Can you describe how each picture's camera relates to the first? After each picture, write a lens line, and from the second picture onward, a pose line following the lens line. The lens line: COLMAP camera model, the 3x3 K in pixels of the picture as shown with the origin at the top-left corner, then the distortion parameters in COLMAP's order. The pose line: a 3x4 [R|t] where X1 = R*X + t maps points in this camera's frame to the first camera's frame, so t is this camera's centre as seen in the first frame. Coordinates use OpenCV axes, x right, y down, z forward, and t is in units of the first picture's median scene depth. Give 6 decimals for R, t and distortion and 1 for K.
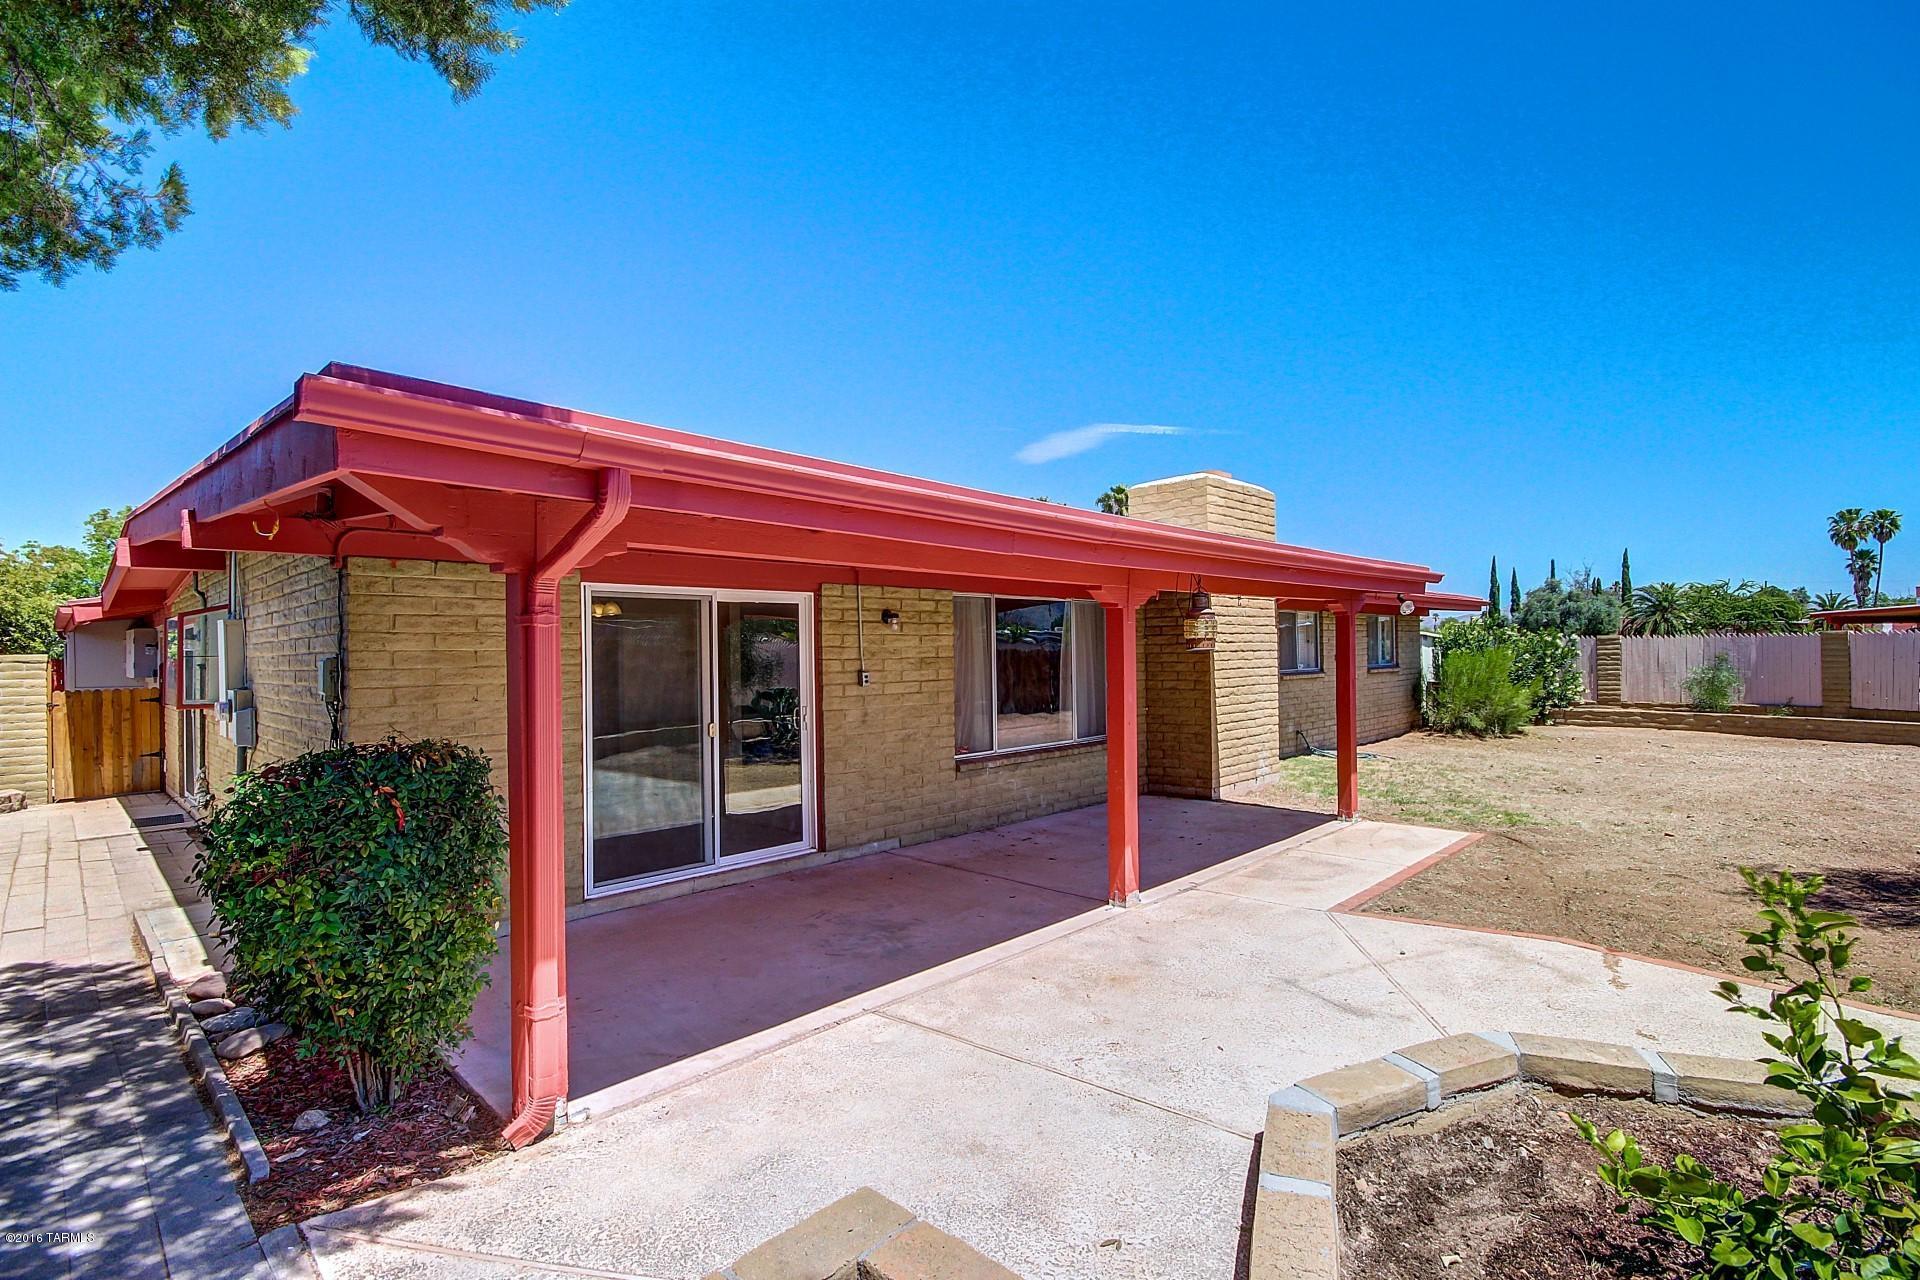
lens RADIAL K [[910.7, 0, 970.5], [0, 910.7, 647.9], [0, 0, 1]] dist [-0.000703, -0.000370]
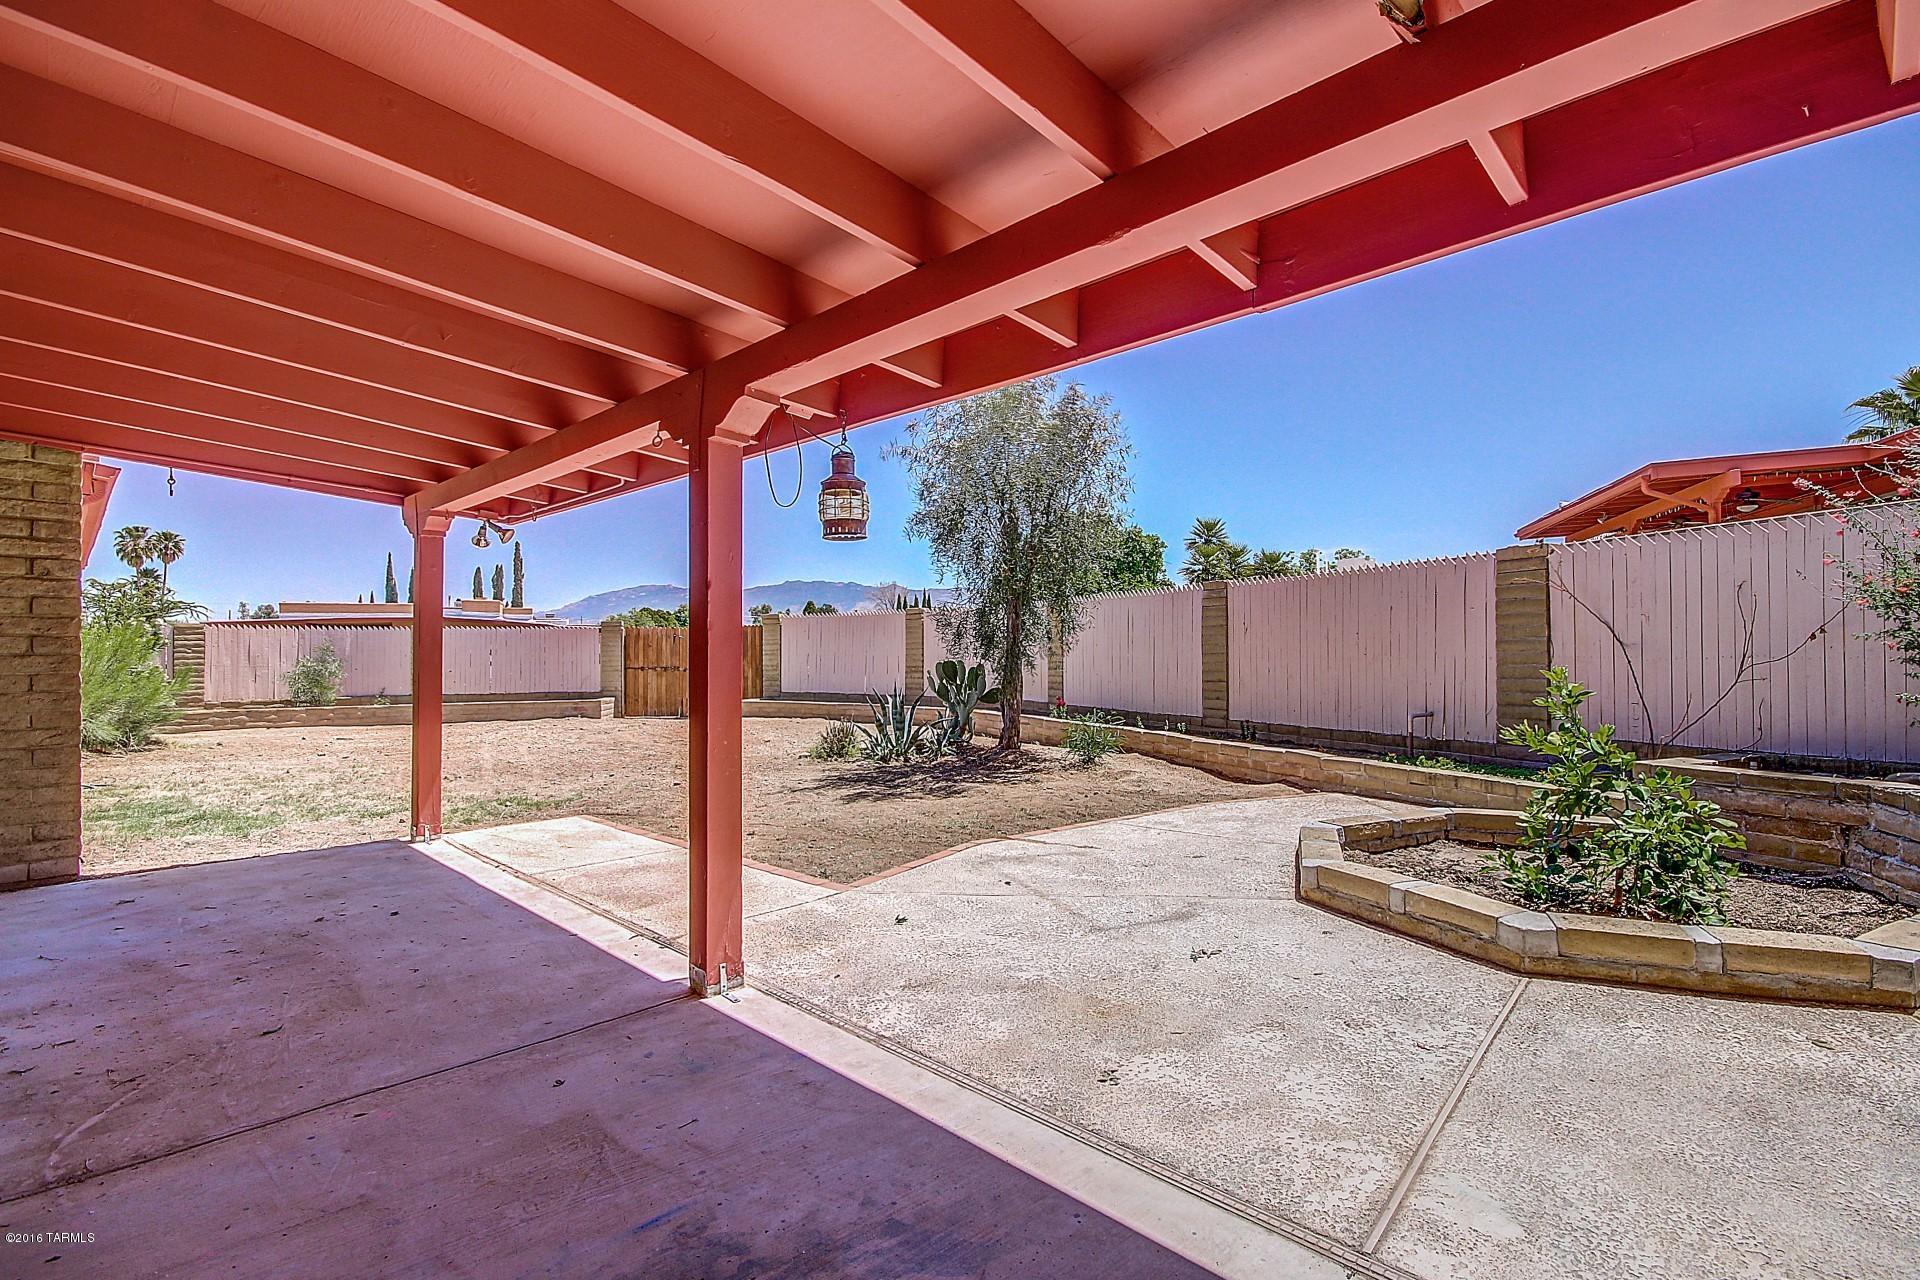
lens RADIAL K [[910.7, 0, 970.5], [0, 910.7, 647.9], [0, 0, 1]] dist [-0.000703, -0.000370]
pose [[-0.002747, 0.020221, 0.999792, -0.240884], [0.007442, 0.999768, -0.020200, 0.056603], [-0.999969, 0.007385, -0.002897, 0.531714]]
